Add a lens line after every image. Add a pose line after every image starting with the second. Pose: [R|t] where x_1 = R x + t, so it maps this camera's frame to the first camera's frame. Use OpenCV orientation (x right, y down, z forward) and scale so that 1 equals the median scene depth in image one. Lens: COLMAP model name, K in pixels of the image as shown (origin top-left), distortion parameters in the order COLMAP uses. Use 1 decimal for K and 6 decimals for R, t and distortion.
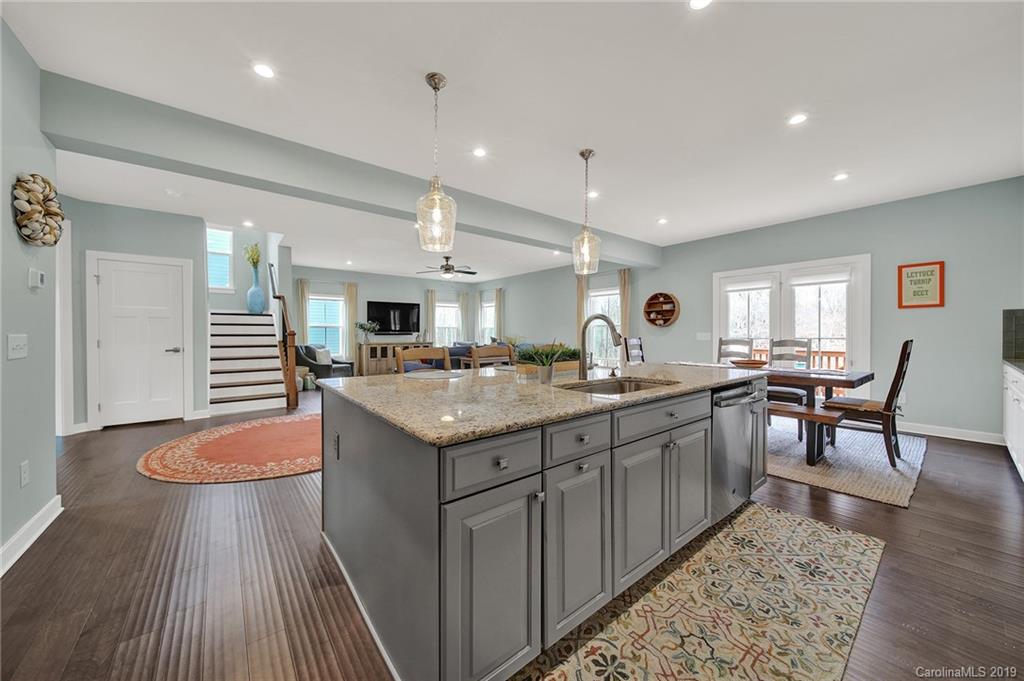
lens RADIAL K [[359.9, 0, 511.0], [0, 359.9, 337.5], [0, 0, 1]] dist [-0.000311, -0.000856]
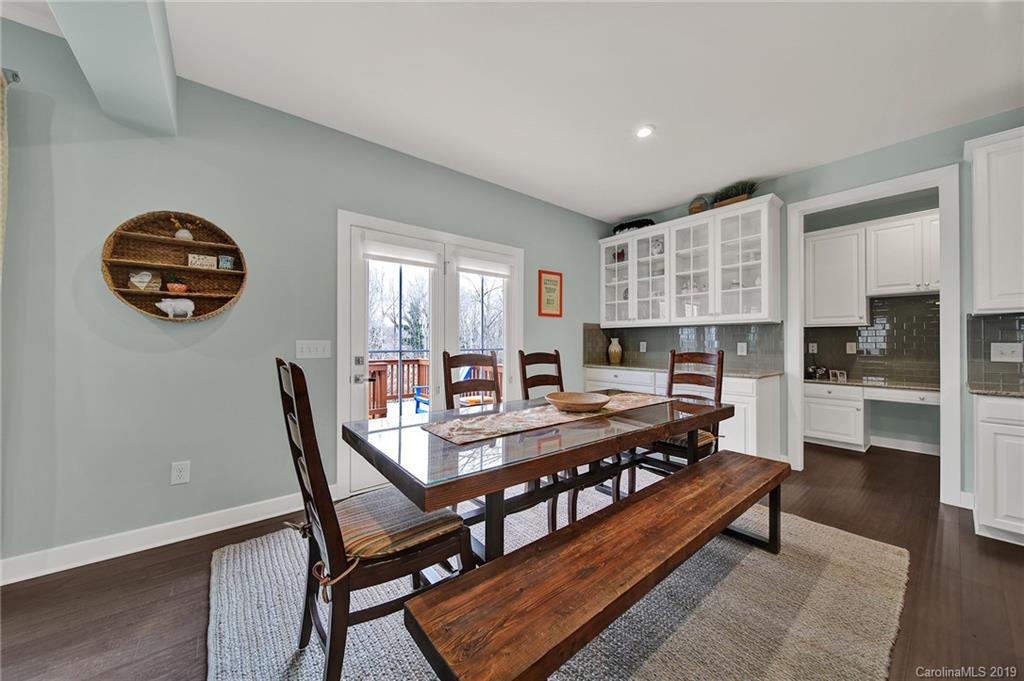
lens RADIAL K [[359.9, 0, 513.6], [0, 359.9, 342.9], [0, 0, 1]] dist [-0.000311, -0.000856]
pose [[-0.008723, -0.000206, 0.999962, 0.139148], [0.010168, 0.999948, 0.000295, -0.010748], [-0.999910, 0.010170, -0.008720, 1.028689]]
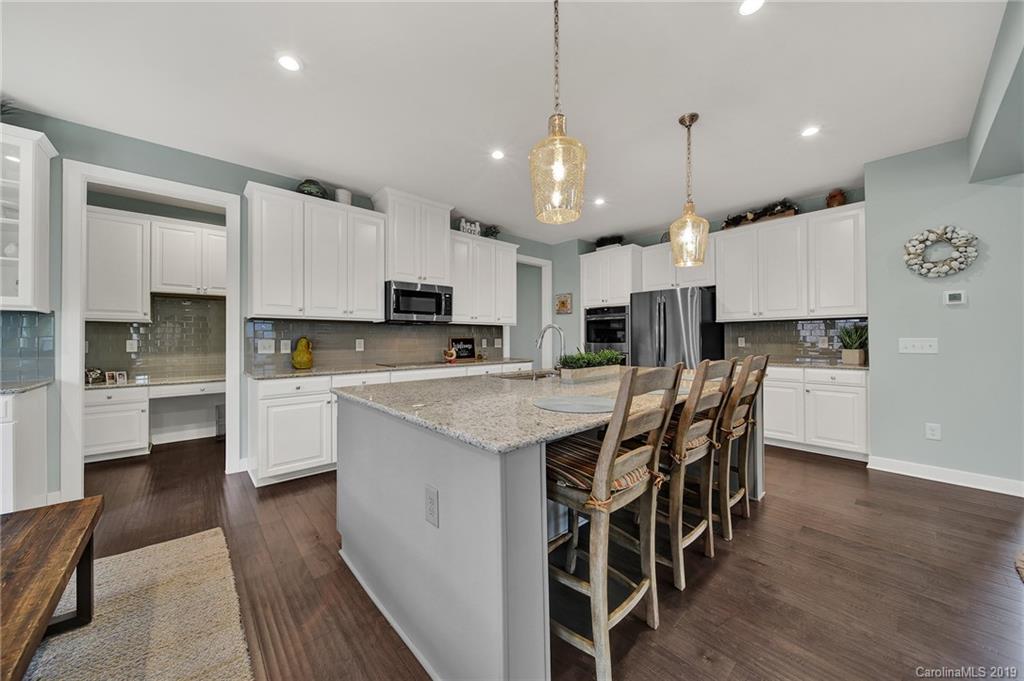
lens RADIAL K [[359.9, 0, 503.7], [0, 359.9, 336.9], [0, 0, 1]] dist [-0.000311, -0.000856]
pose [[-0.998841, 0.003355, -0.048020, 0.212645], [0.003144, 0.999985, 0.004464, -0.011177], [0.048034, 0.004308, -0.998836, 1.050784]]
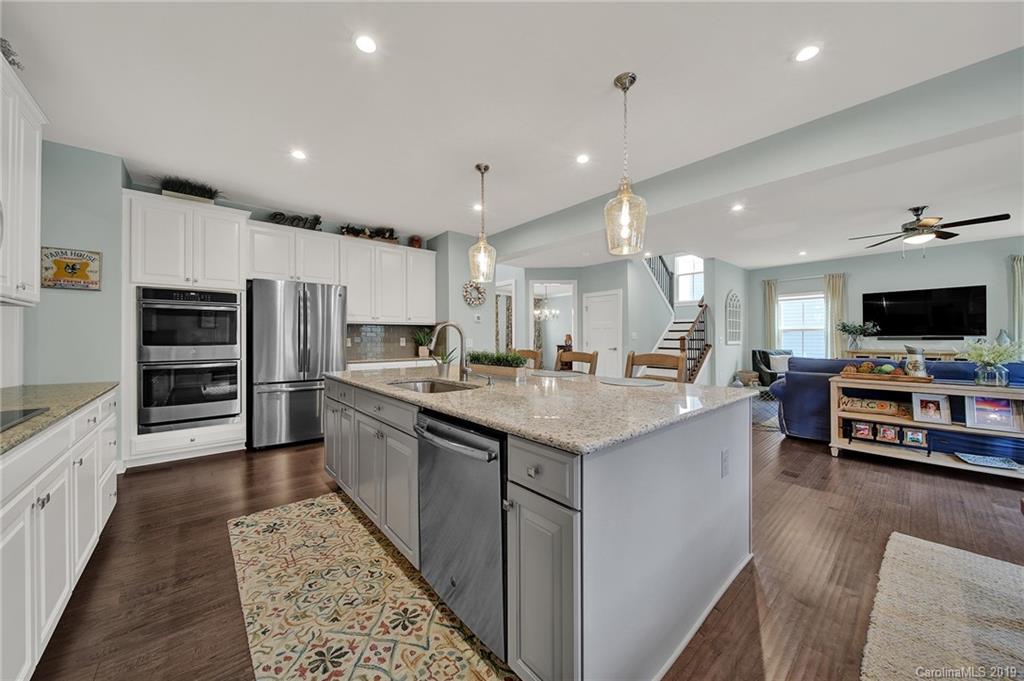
lens RADIAL K [[359.9, 0, 516.2], [0, 359.9, 336.2], [0, 0, 1]] dist [-0.000311, -0.000856]
pose [[0.046747, -0.006437, -0.998886, 0.624707], [-0.009298, 0.999933, -0.006879, -0.006169], [0.998863, 0.009609, 0.046684, 0.528109]]
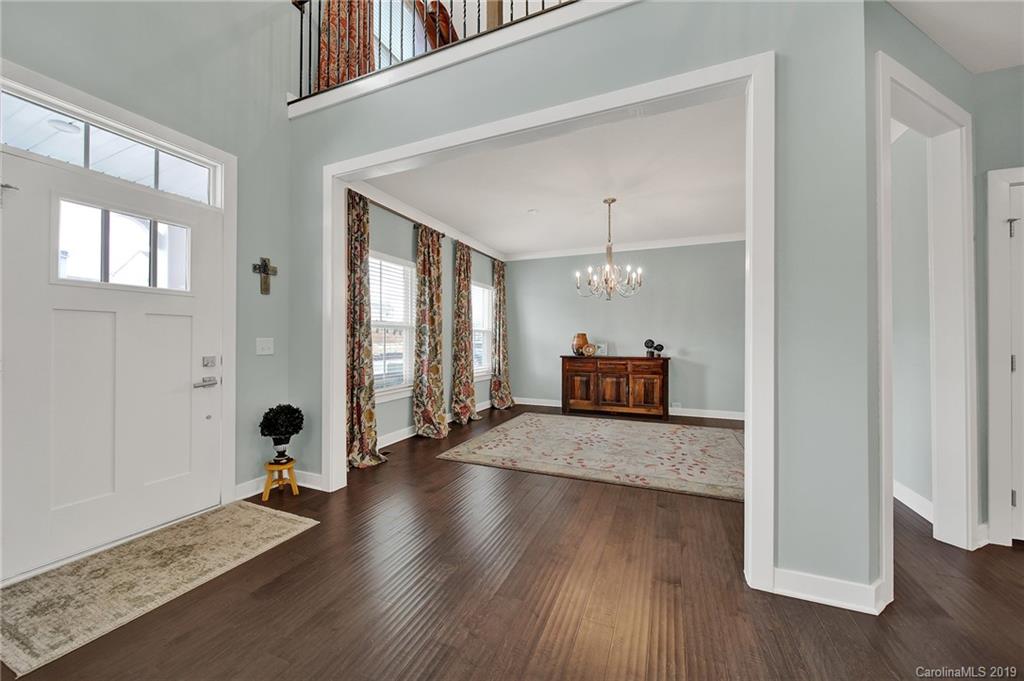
lens RADIAL K [[359.9, 0, 518.2], [0, 359.9, 339.6], [0, 0, 1]] dist [-0.000311, -0.000856]
pose [[0.492993, -0.000251, -0.870033, -1.032018], [-0.015819, 0.999832, -0.009253, -0.002236], [0.869889, 0.018325, 0.492906, 0.188292]]
